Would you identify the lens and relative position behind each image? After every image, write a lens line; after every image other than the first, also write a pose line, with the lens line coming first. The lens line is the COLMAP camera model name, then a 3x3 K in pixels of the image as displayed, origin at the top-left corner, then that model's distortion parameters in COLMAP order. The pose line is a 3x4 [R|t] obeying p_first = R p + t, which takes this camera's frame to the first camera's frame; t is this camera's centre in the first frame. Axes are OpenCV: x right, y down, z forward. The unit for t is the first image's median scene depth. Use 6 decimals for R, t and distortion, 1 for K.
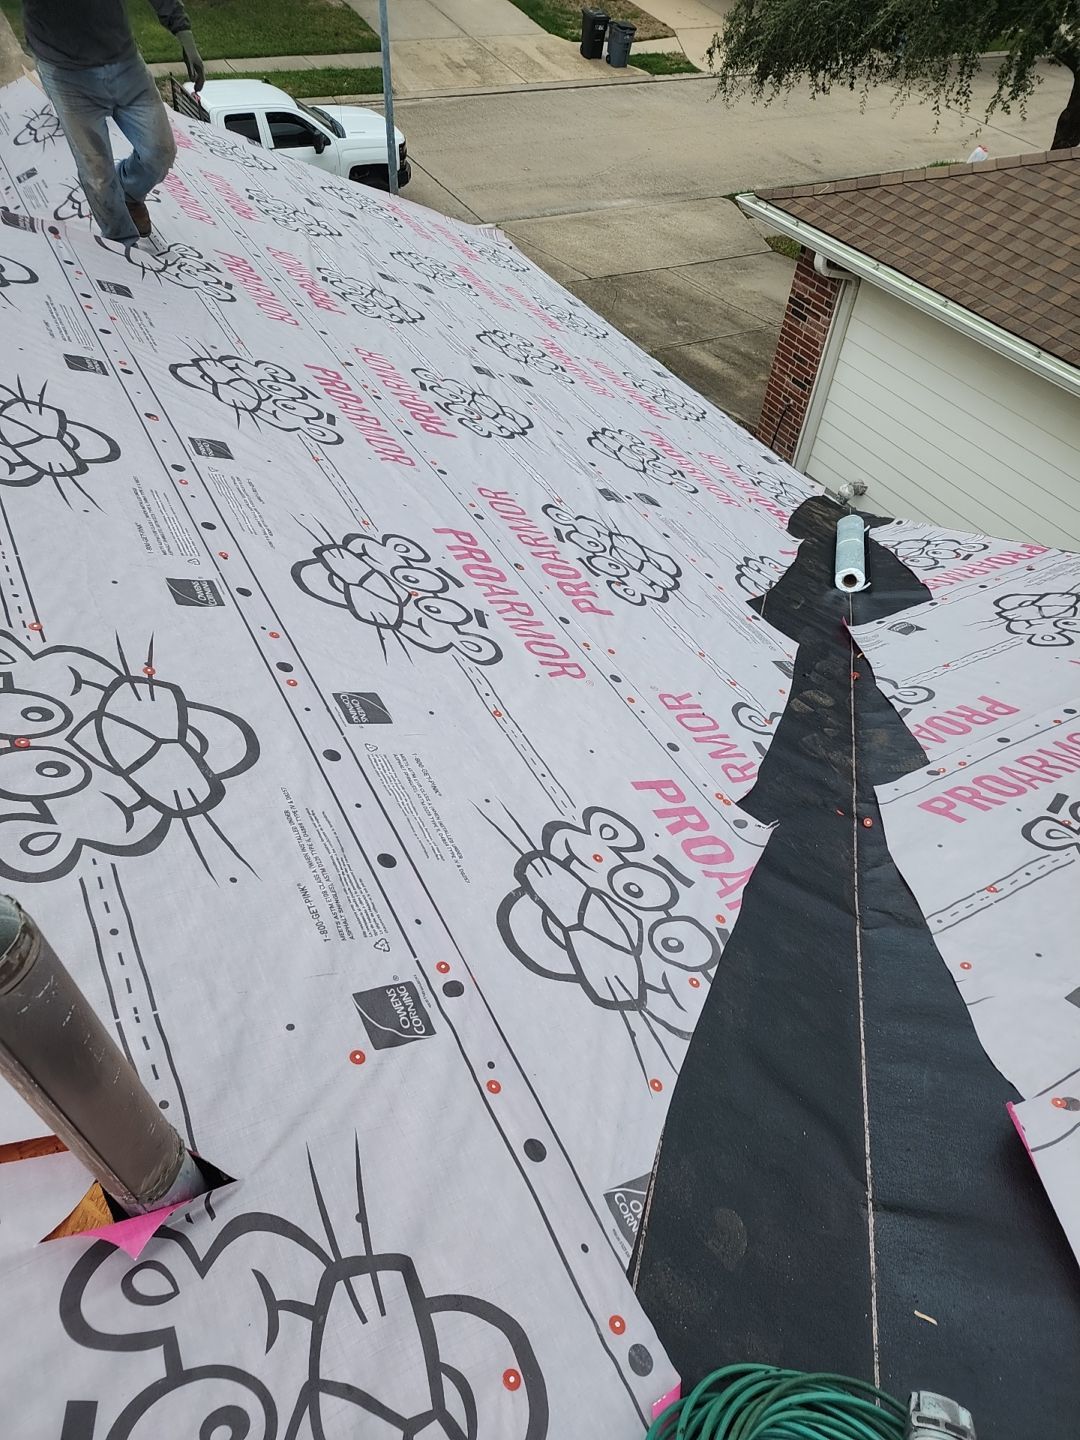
lens RADIAL K [[975.2, 0, 540.0], [0, 975.2, 720.0], [0, 0, 1]] dist [0.067819, -0.058896]
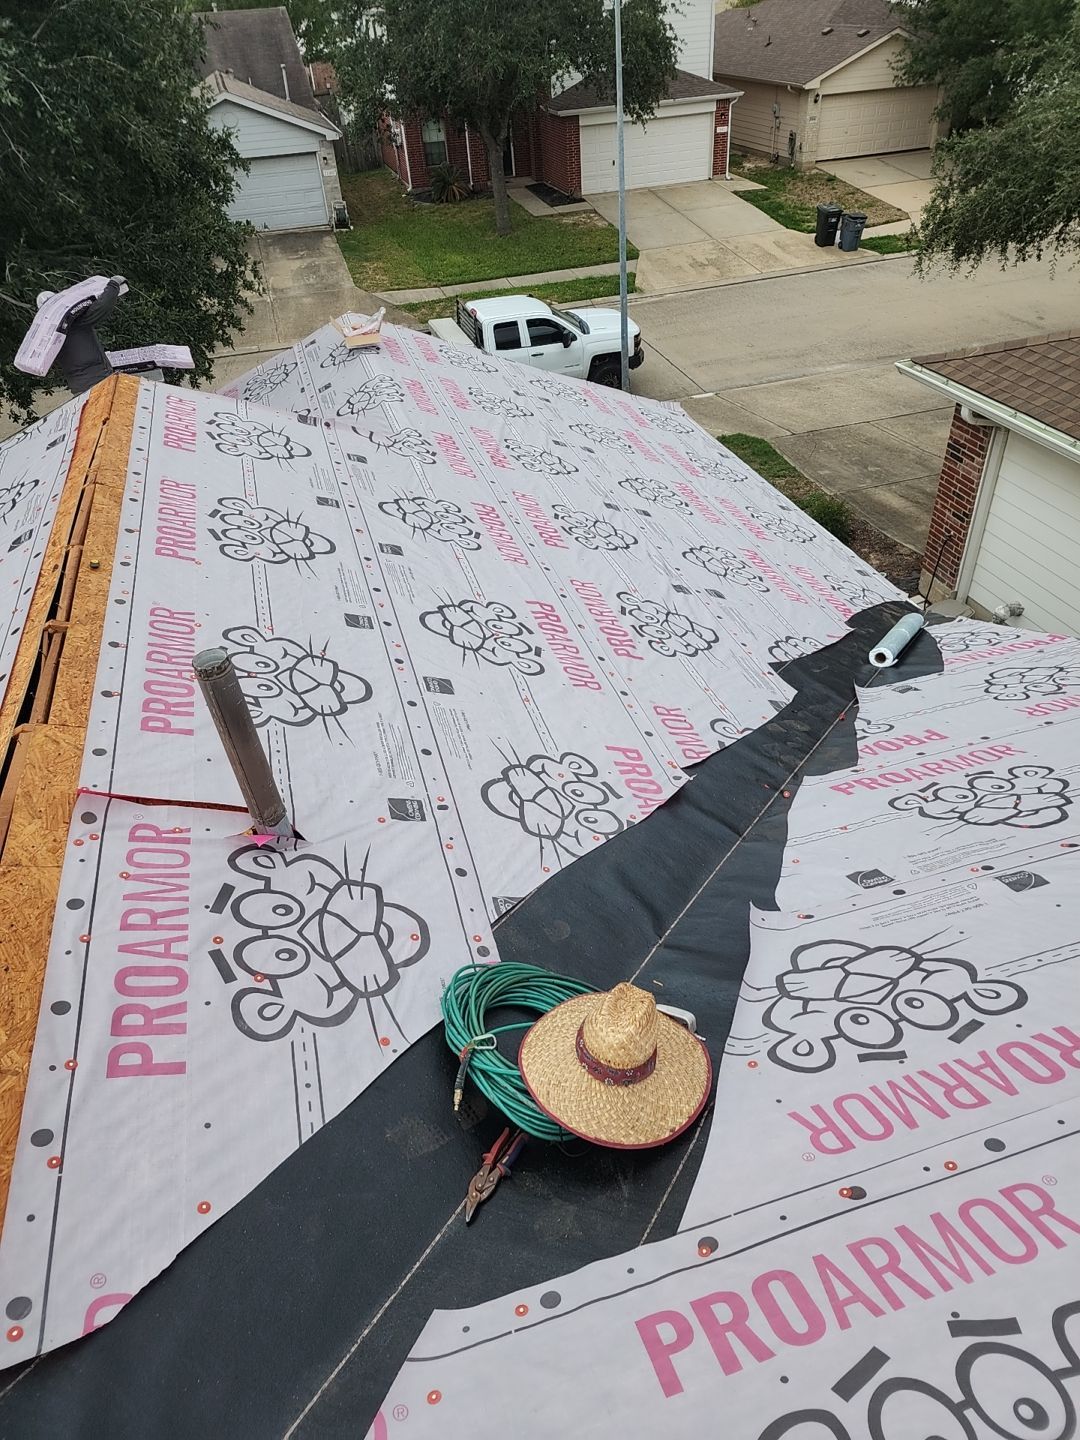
lens RADIAL K [[968.7, 0, 536.0], [0, 968.7, 717.4], [0, 0, 1]] dist [0.090148, -0.082476]
pose [[0.965058, 0.035644, -0.259599, 0.104154], [-0.072607, 0.988288, -0.134221, 0.063316], [0.251774, 0.148380, 0.956344, -0.140095]]
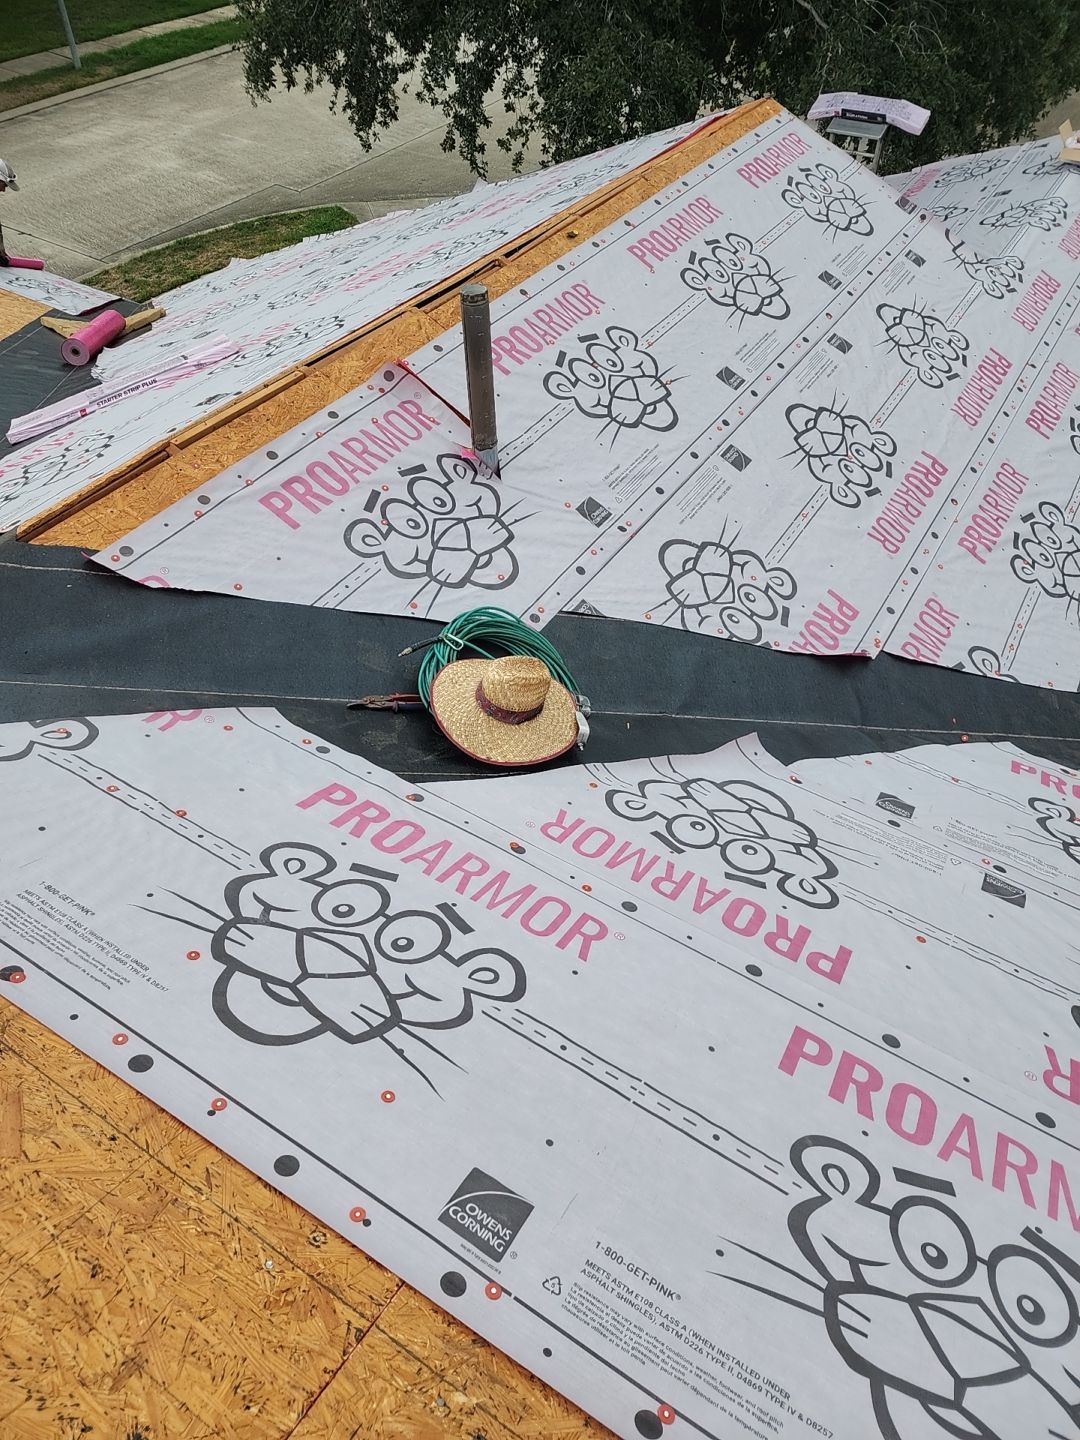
lens RADIAL K [[968.7, 0, 536.0], [0, 968.7, 717.4], [0, 0, 1]] dist [0.090148, -0.082476]
pose [[0.478713, 0.588970, -0.651113, 0.273901], [-0.609479, 0.756734, 0.236408, 0.037014], [0.631956, 0.283668, 0.721223, -0.104069]]
